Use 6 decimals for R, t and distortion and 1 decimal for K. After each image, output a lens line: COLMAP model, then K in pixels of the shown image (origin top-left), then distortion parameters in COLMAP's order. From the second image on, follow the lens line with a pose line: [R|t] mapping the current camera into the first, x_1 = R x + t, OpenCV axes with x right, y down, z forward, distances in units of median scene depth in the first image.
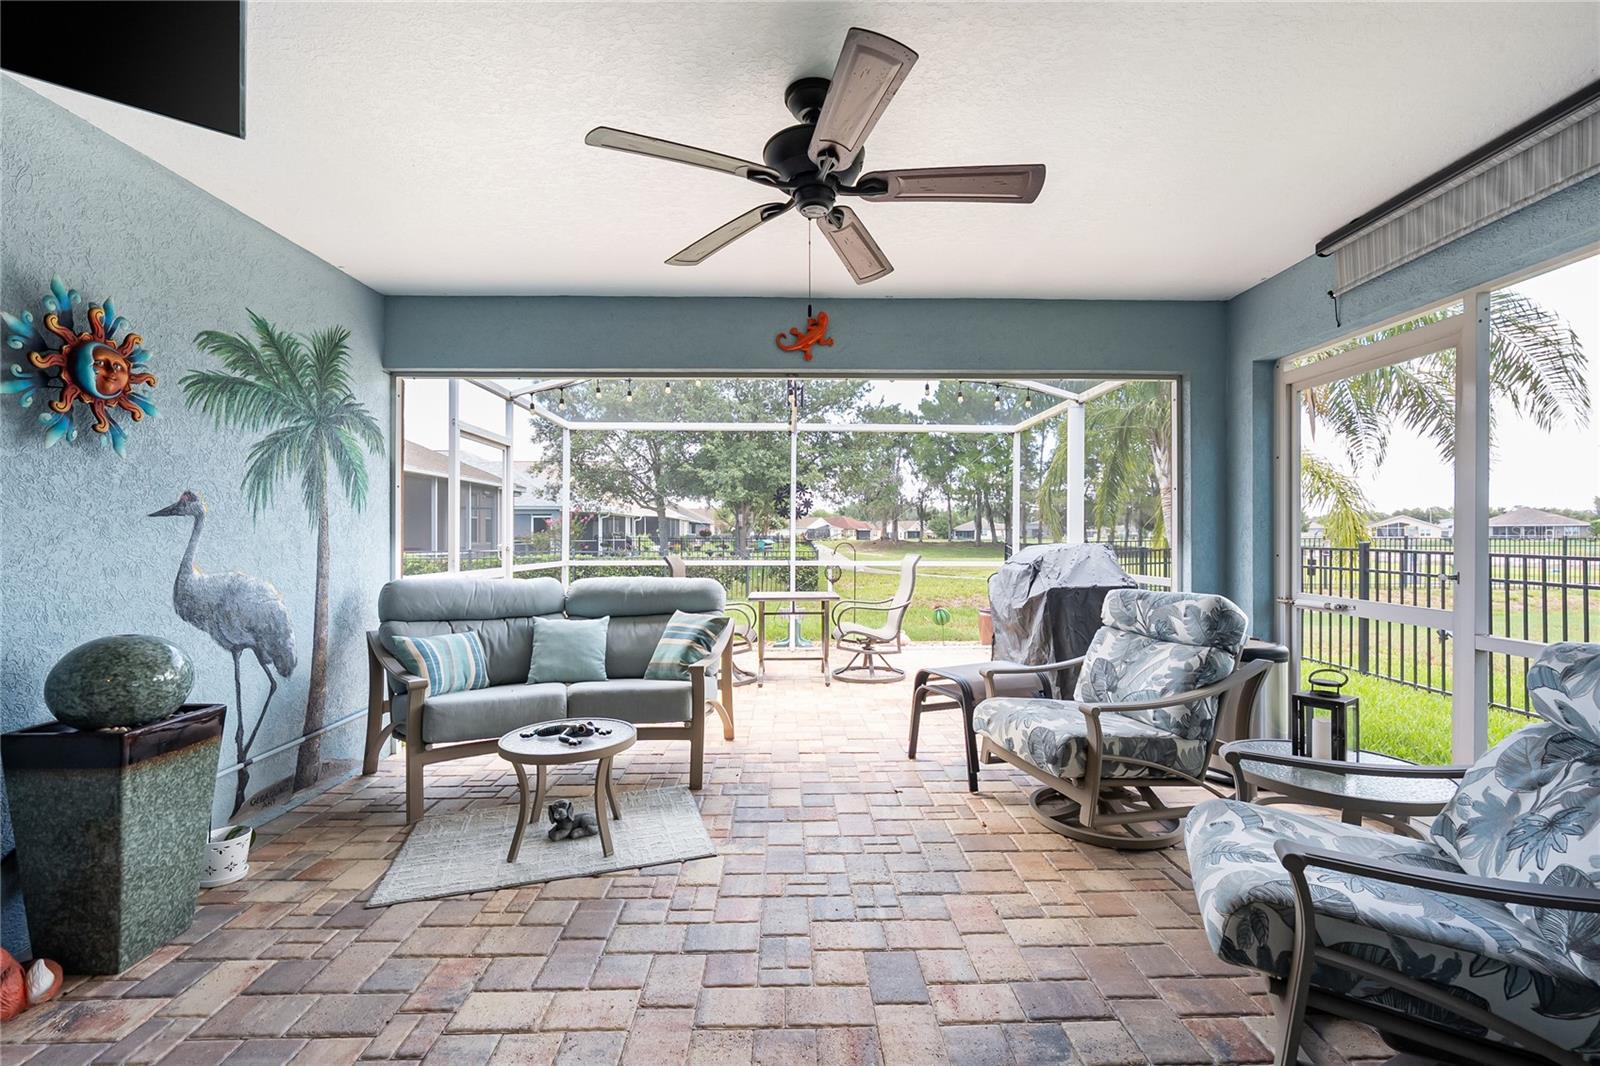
lens RADIAL K [[663.2, 0, 810.6], [0, 663.2, 533.8], [0, 0, 1]] dist [-0.000446, -0.000708]
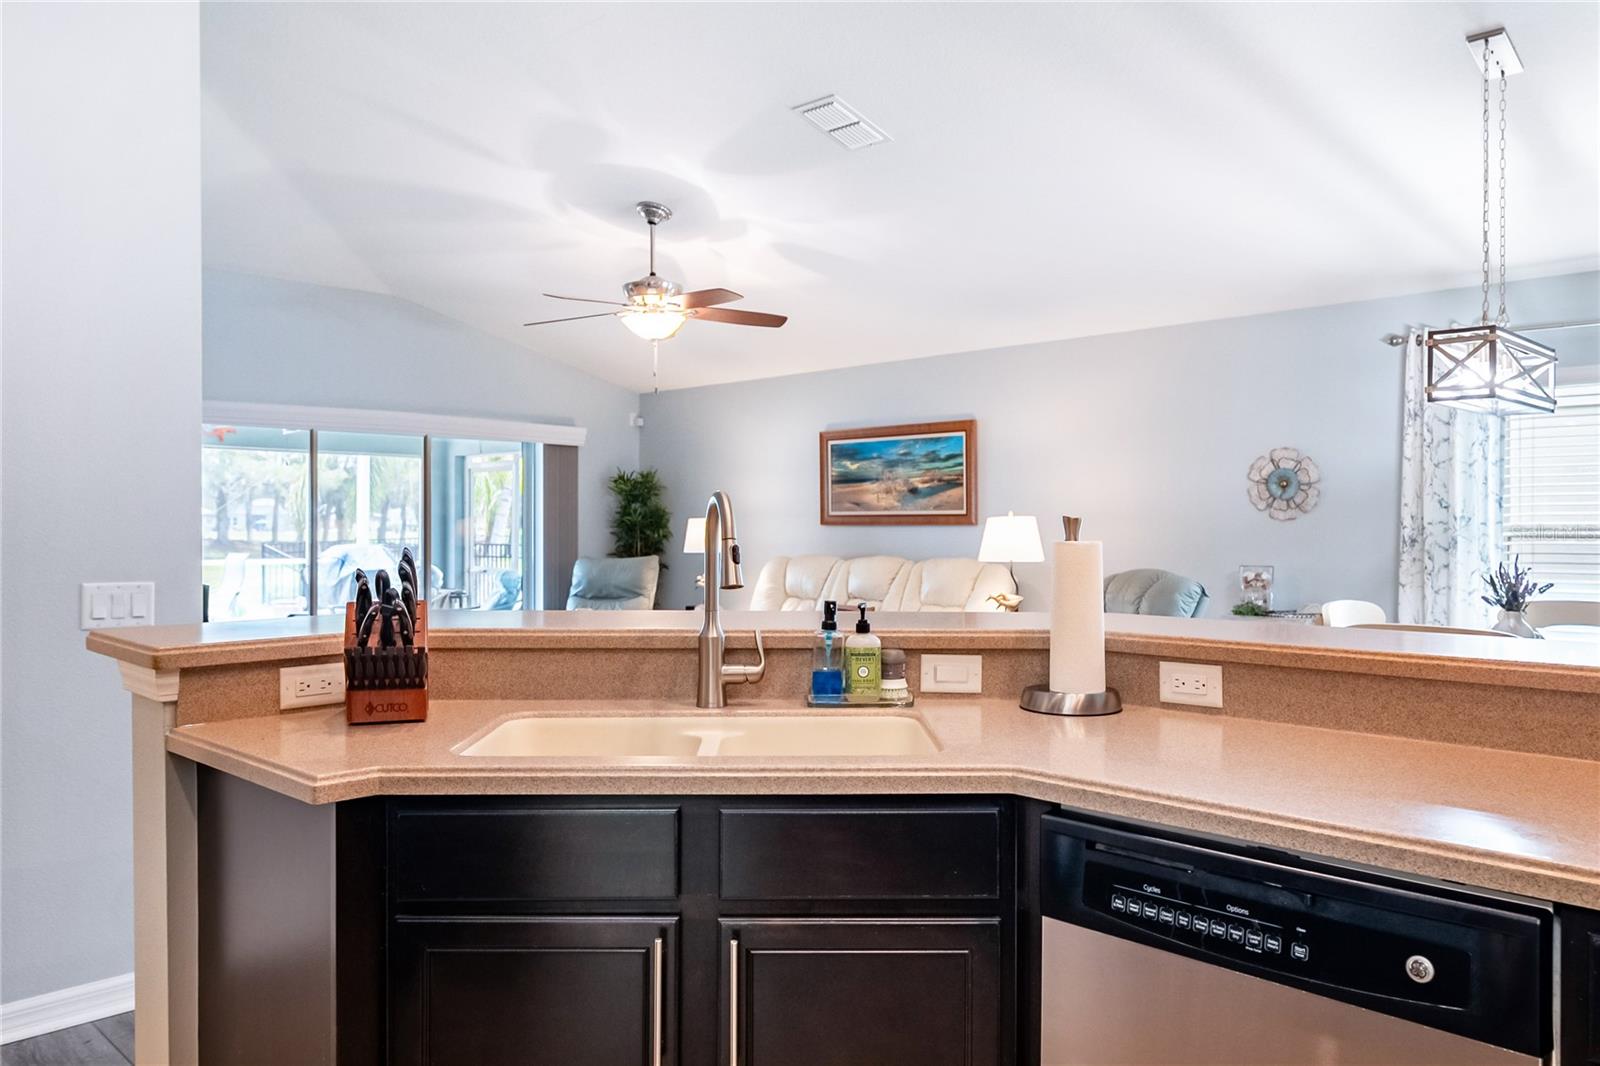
lens RADIAL K [[1170.1, 0, 803.5], [0, 1170.1, 526.7], [0, 0, 1]] dist [0.002892, 0.001125]
pose [[0.716087, -0.002472, 0.698007, -1.130311], [-0.001319, 0.999987, 0.004895, -0.059565], [-0.698010, -0.004426, 0.716075, -2.432407]]
